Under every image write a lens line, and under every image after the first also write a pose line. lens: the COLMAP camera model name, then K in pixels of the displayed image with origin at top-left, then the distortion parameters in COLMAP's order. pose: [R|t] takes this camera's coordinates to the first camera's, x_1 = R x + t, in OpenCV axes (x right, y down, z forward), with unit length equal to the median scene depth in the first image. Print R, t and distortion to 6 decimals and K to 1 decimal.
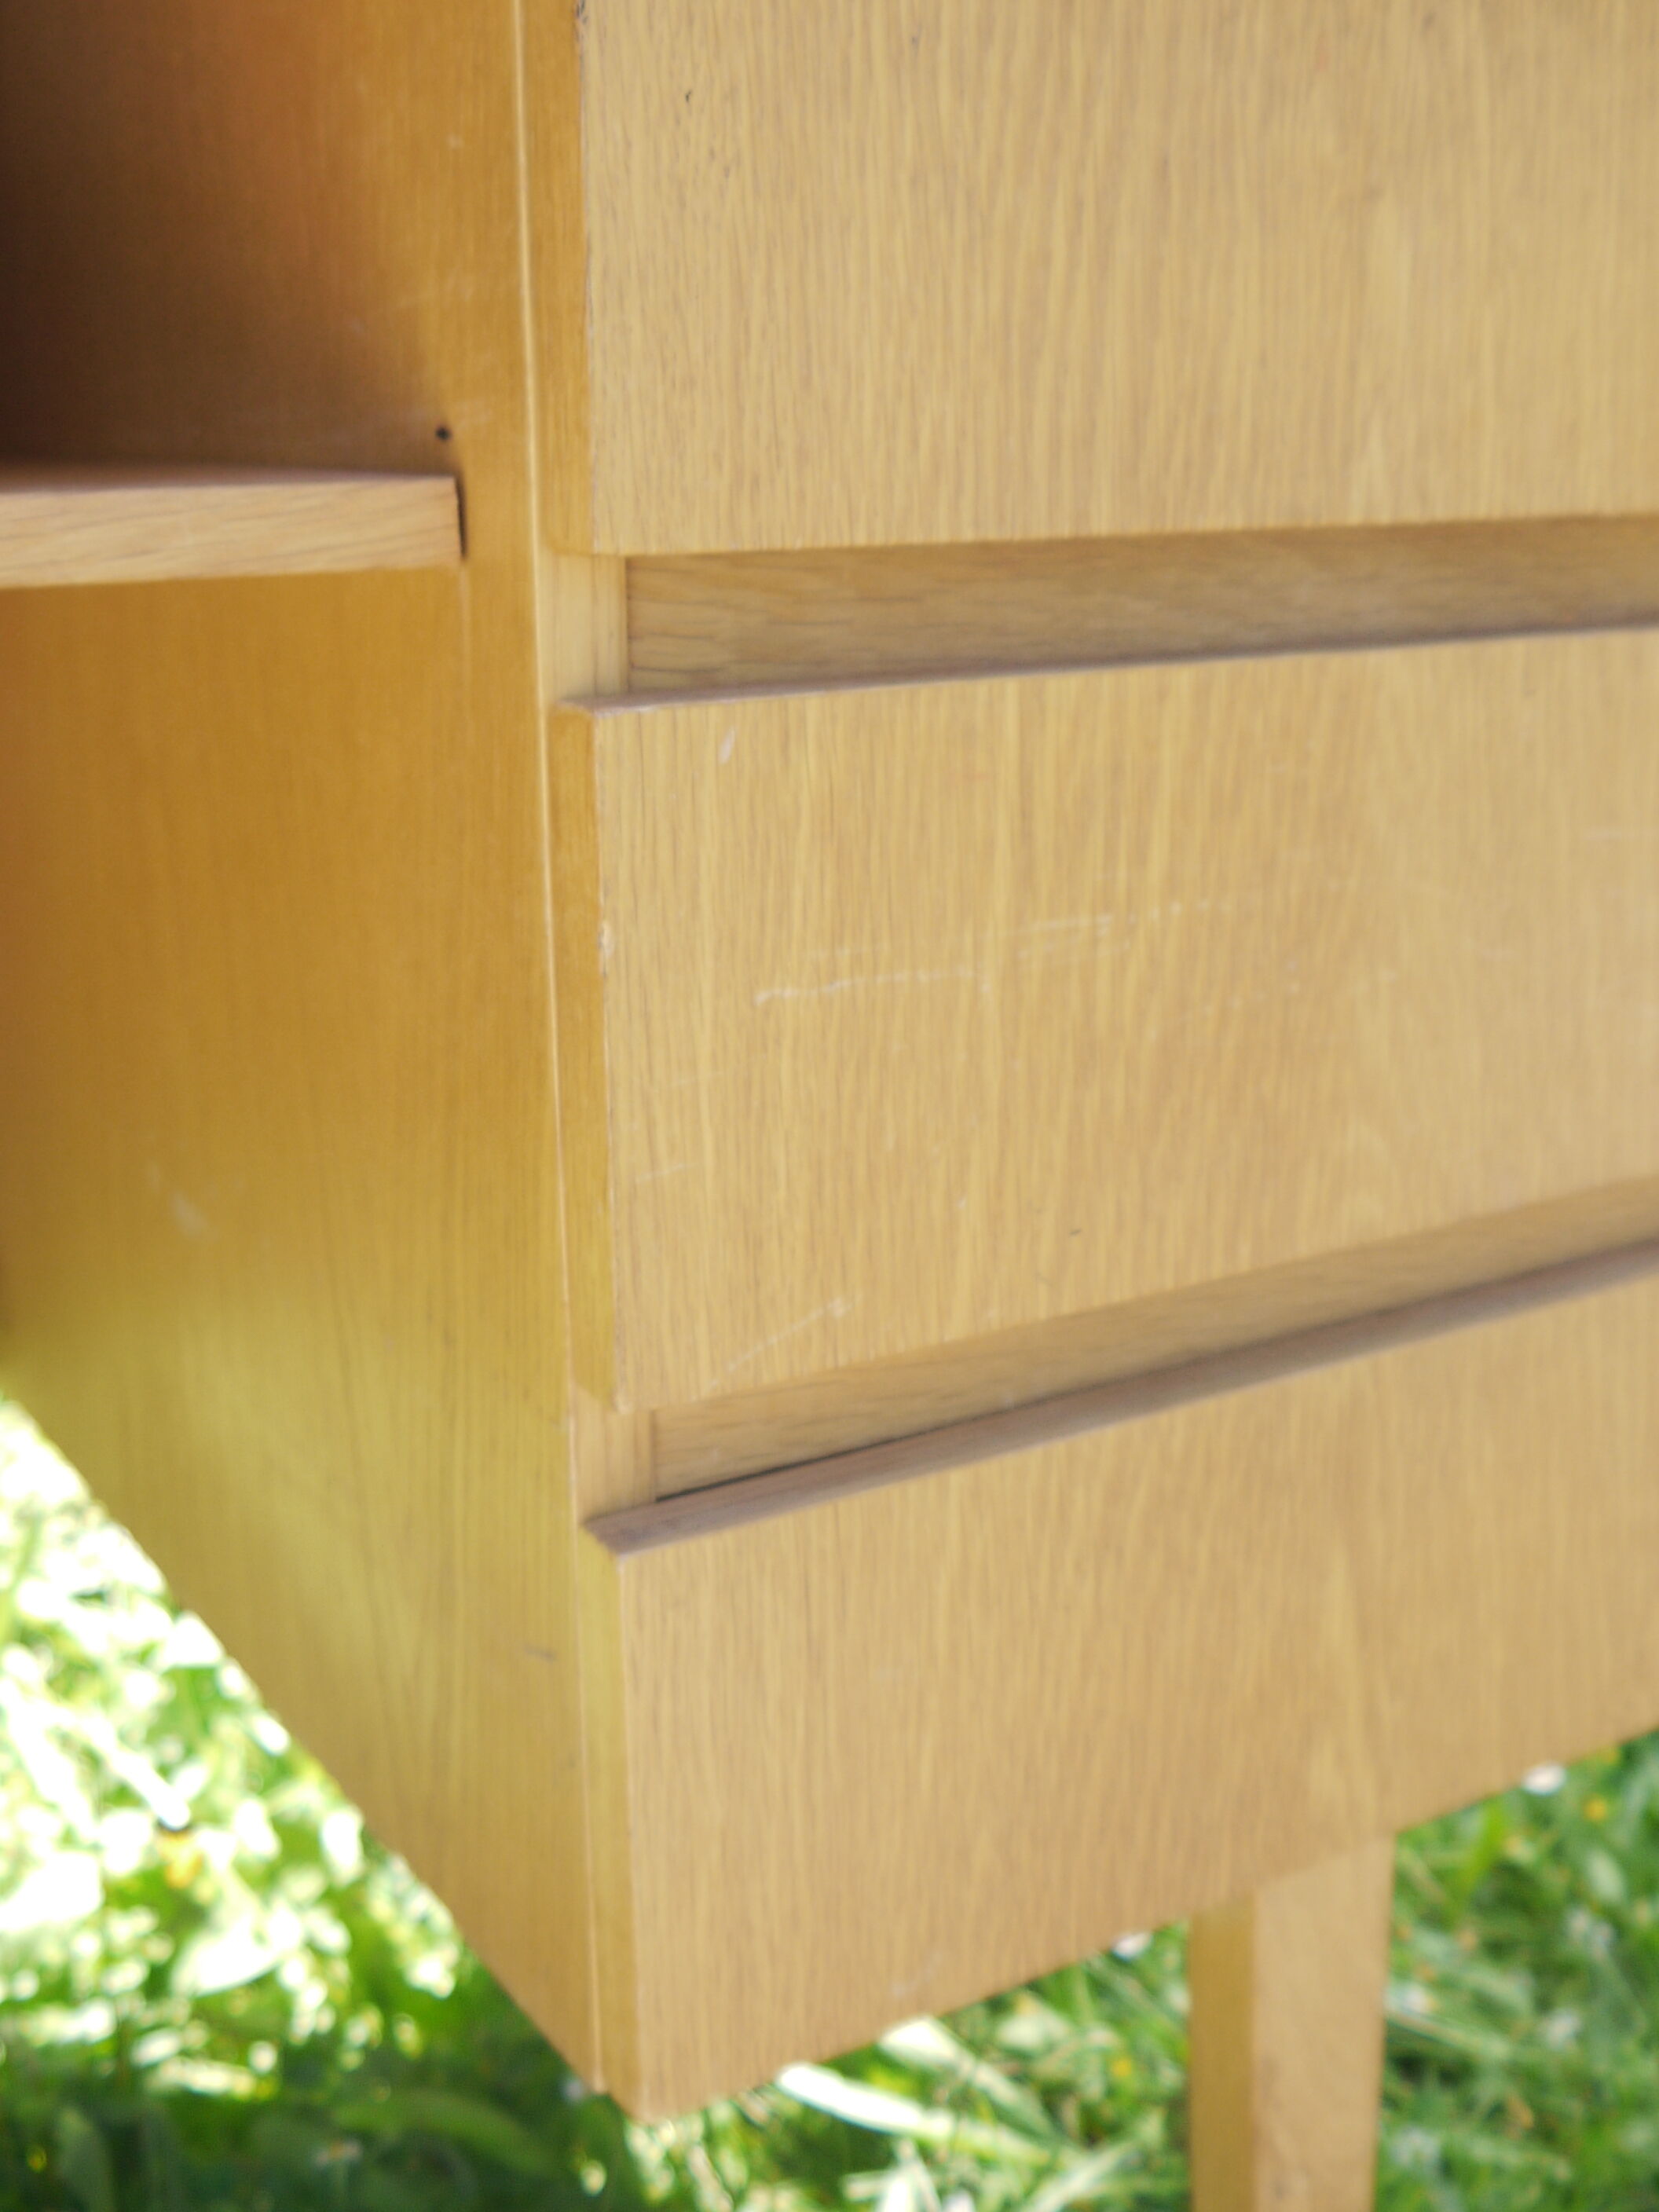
lens RADIAL K [[2573.4, 0, 829.5], [0, 2573.4, 1106.0], [0, 0, 1]] dist [-0.040957, 0.019235]
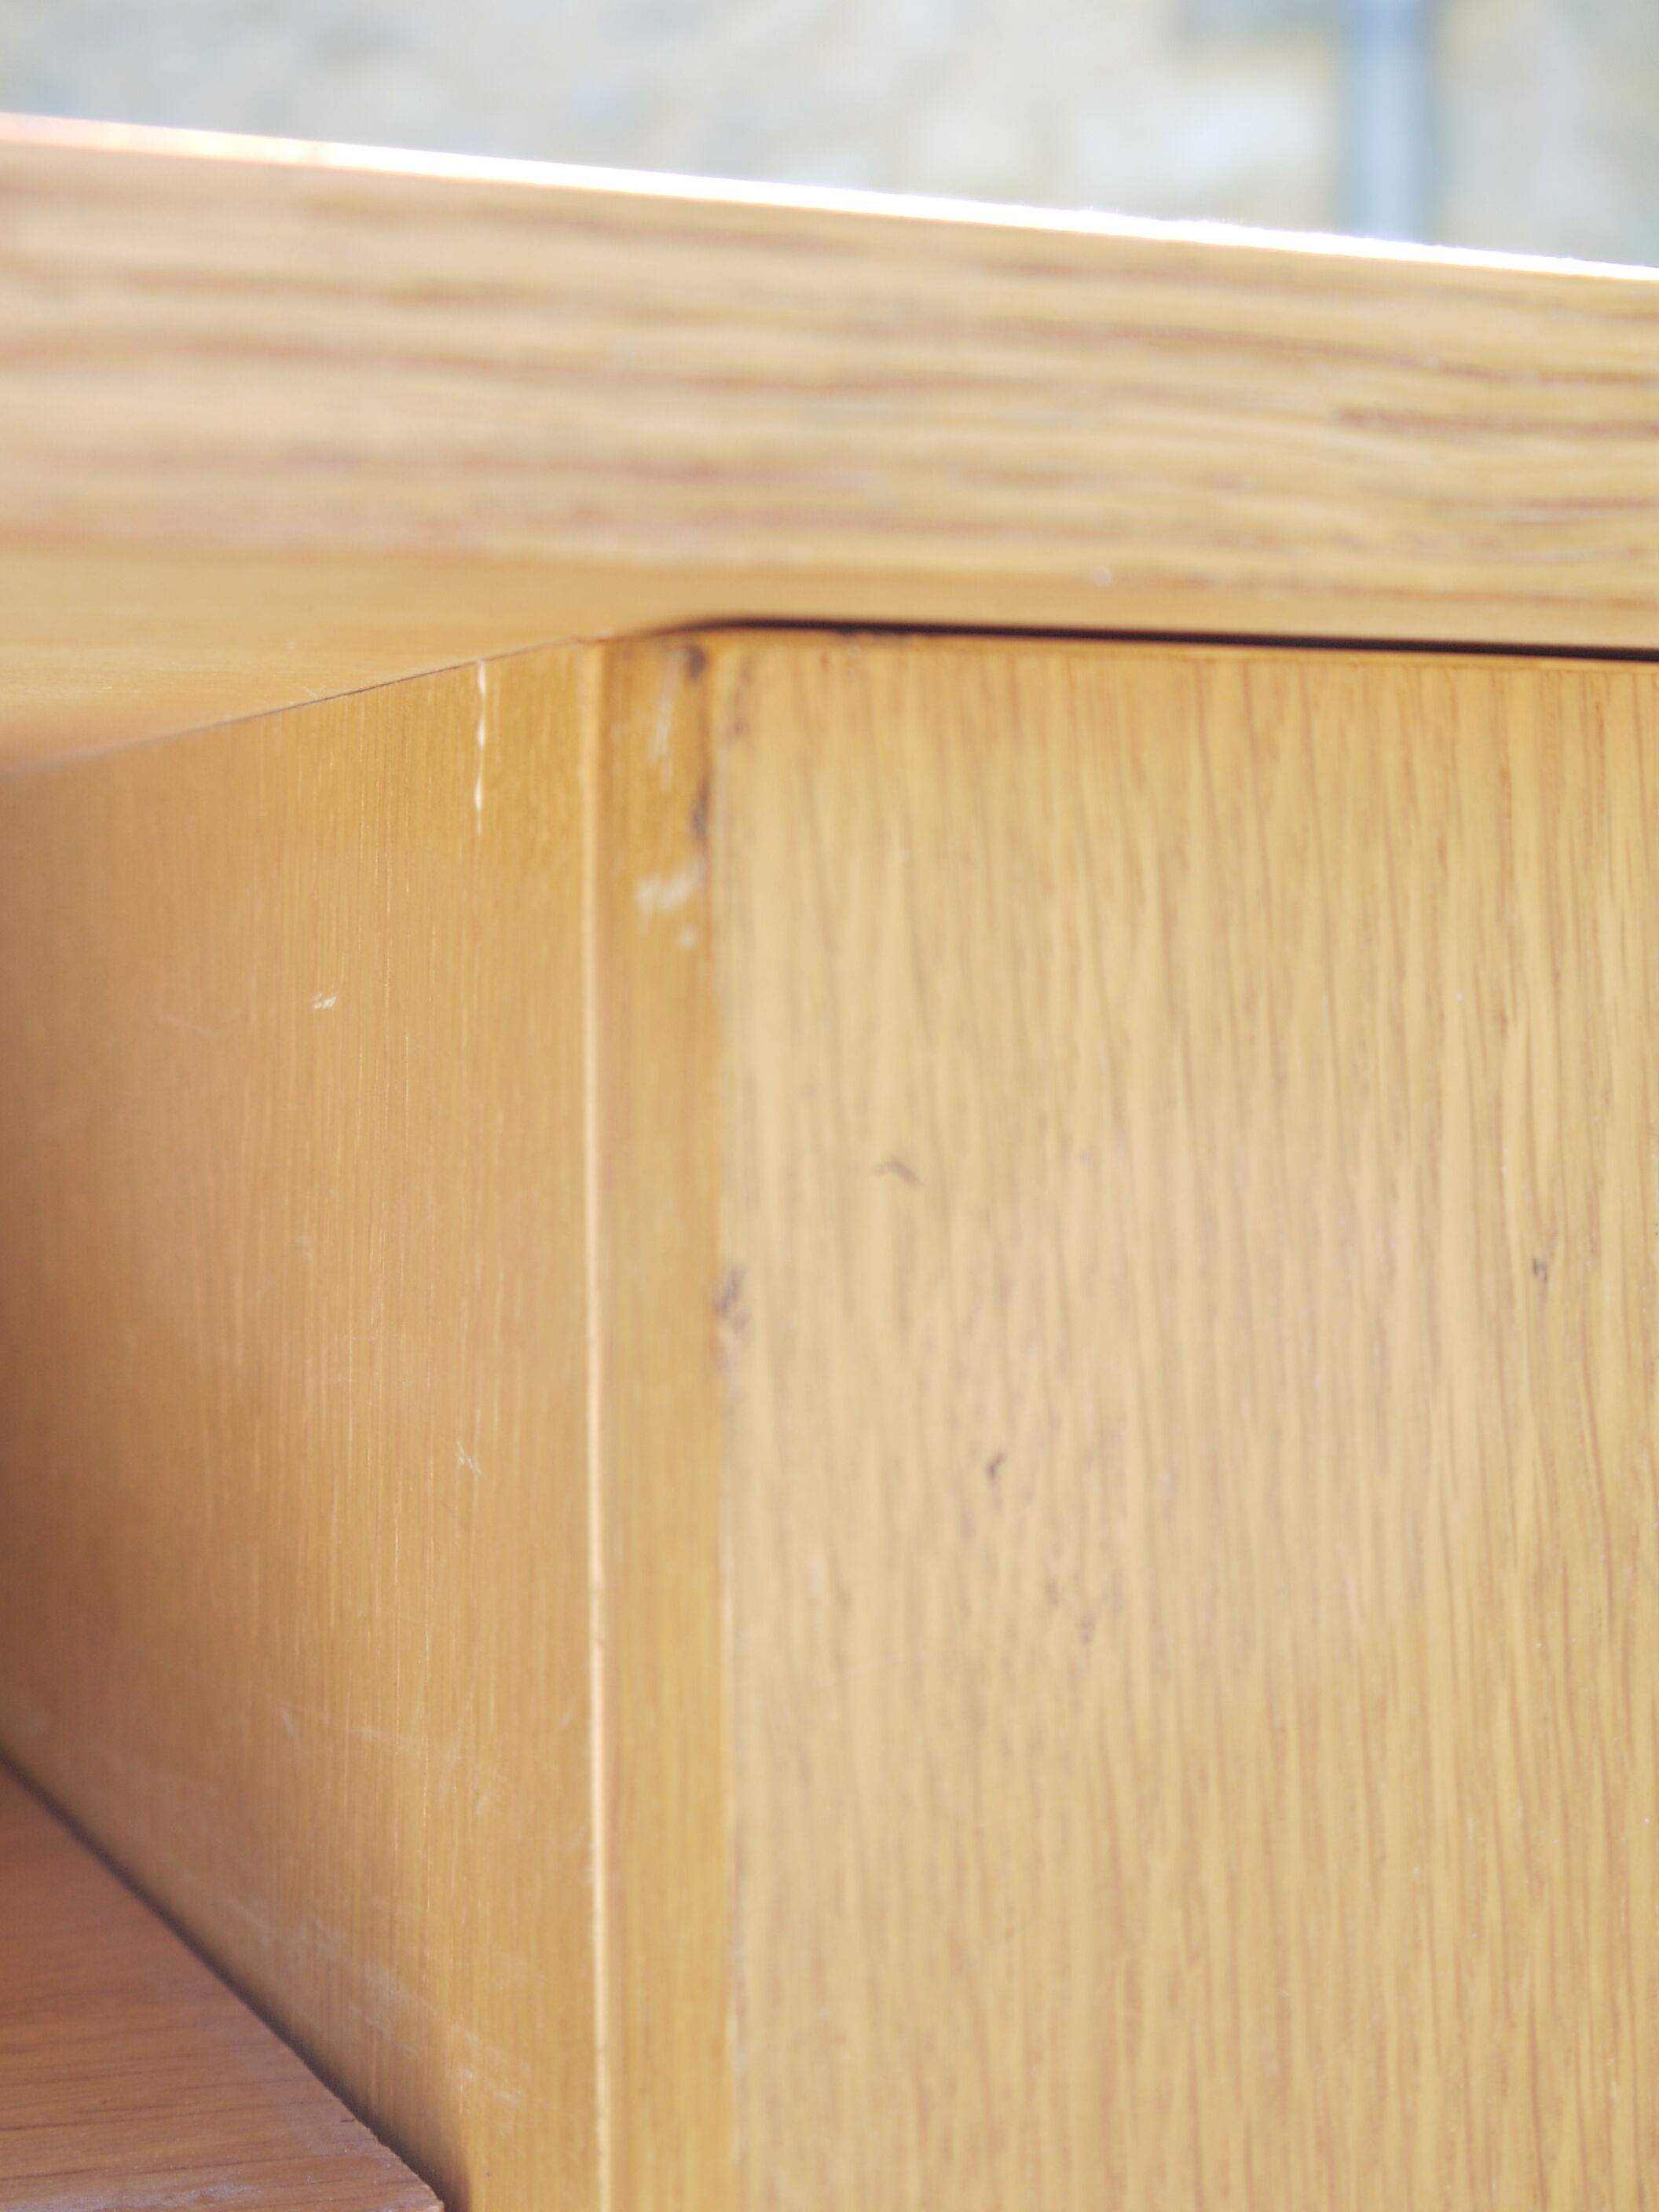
lens RADIAL K [[3670.2, 0, 829.5], [0, 3670.2, 1106.0], [0, 0, 1]] dist [-0.006797, -0.079106]
pose [[0.994005, 0.003865, -0.109264, -0.016915], [-0.029027, 0.972840, -0.229650, -0.301769], [0.105409, 0.231444, 0.967121, 0.399913]]
